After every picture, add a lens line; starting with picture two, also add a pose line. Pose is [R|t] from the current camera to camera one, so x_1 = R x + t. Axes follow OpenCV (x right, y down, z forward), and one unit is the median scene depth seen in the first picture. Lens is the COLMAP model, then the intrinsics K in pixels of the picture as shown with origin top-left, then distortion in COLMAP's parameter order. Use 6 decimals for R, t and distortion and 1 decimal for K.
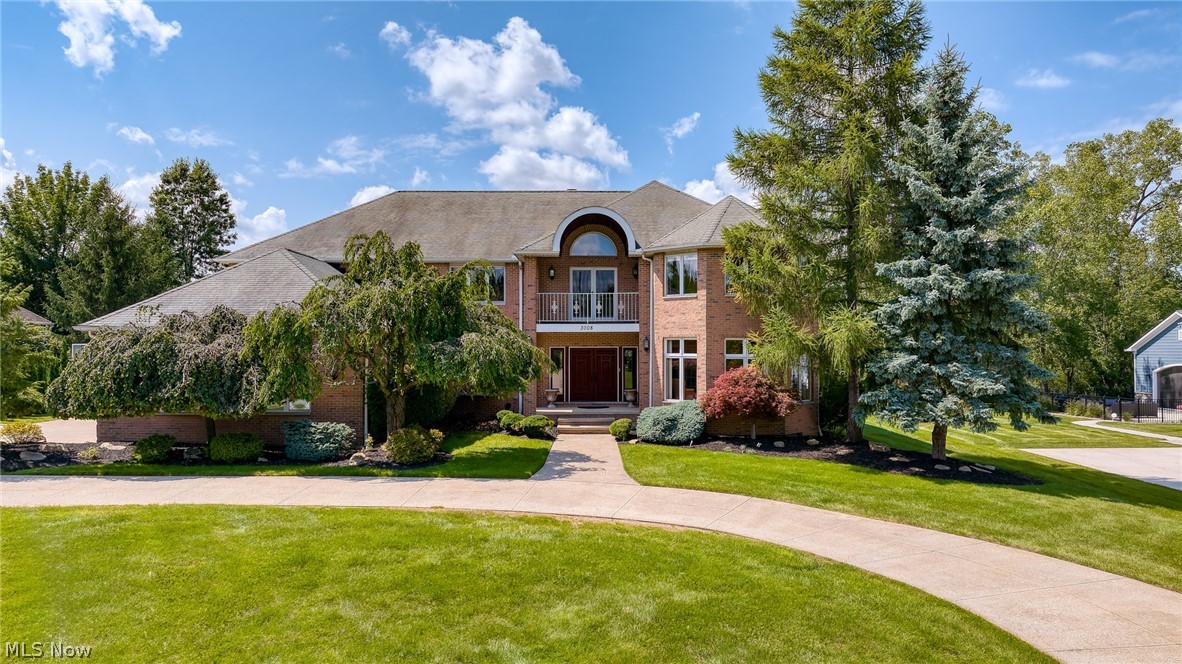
lens RADIAL K [[820.1, 0, 591.0], [0, 820.1, 332.0], [0, 0, 1]] dist [-0.000794, 0.001647]
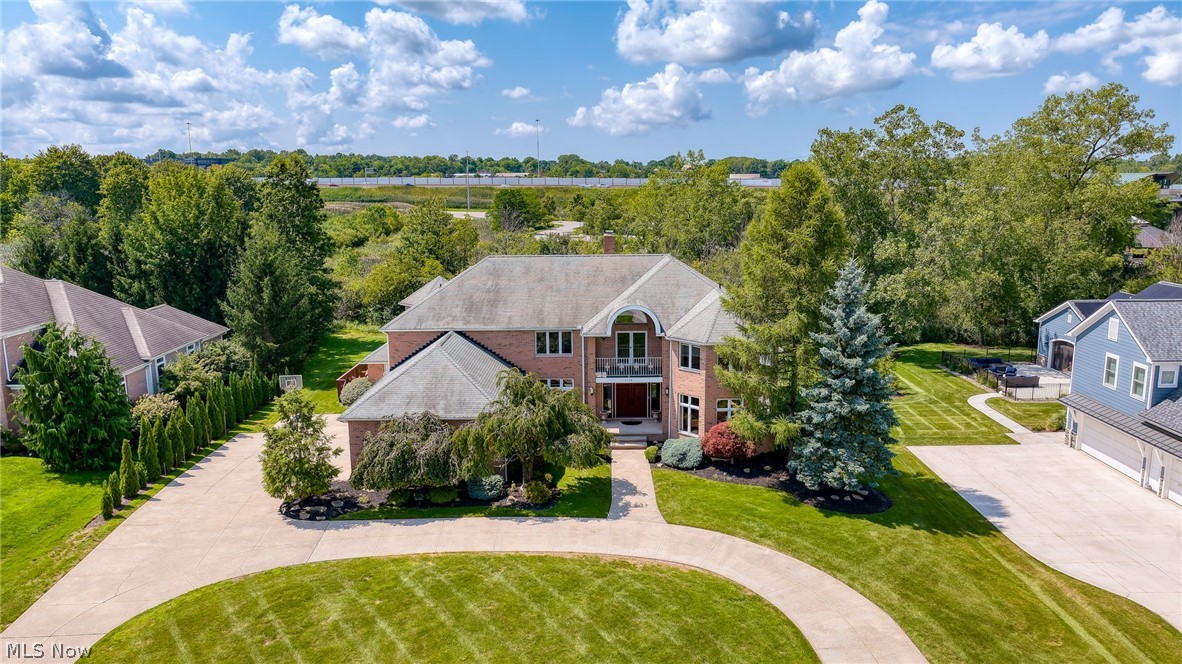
lens RADIAL K [[820.1, 0, 591.0], [0, 820.1, 332.0], [0, 0, 1]] dist [-0.000794, 0.001647]
pose [[0.999914, -0.007664, -0.010597, -0.061803], [0.009584, 0.980746, 0.195054, -0.417333], [0.008898, -0.195138, 0.980735, -0.526532]]
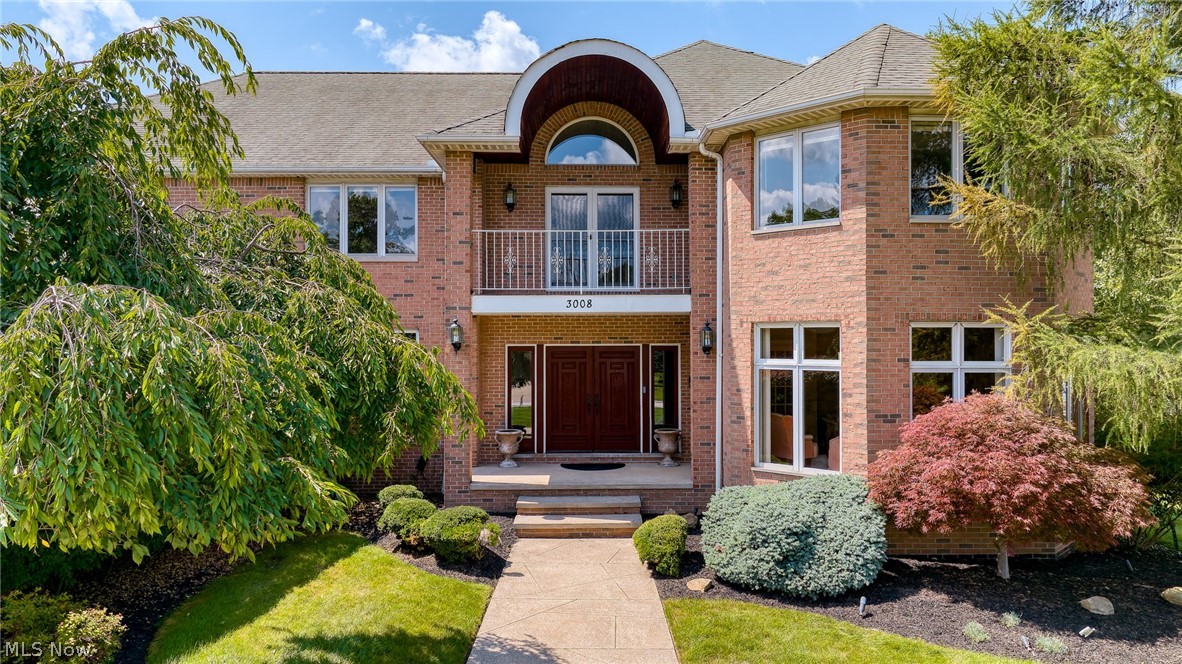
lens RADIAL K [[820.1, 0, 591.0], [0, 820.1, 332.0], [0, 0, 1]] dist [-0.000794, 0.001647]
pose [[0.999933, 0.000454, 0.011609, -0.004084], [-0.000408, 0.999992, -0.003944, 0.013439], [-0.011611, 0.003939, 0.999925, 0.558566]]
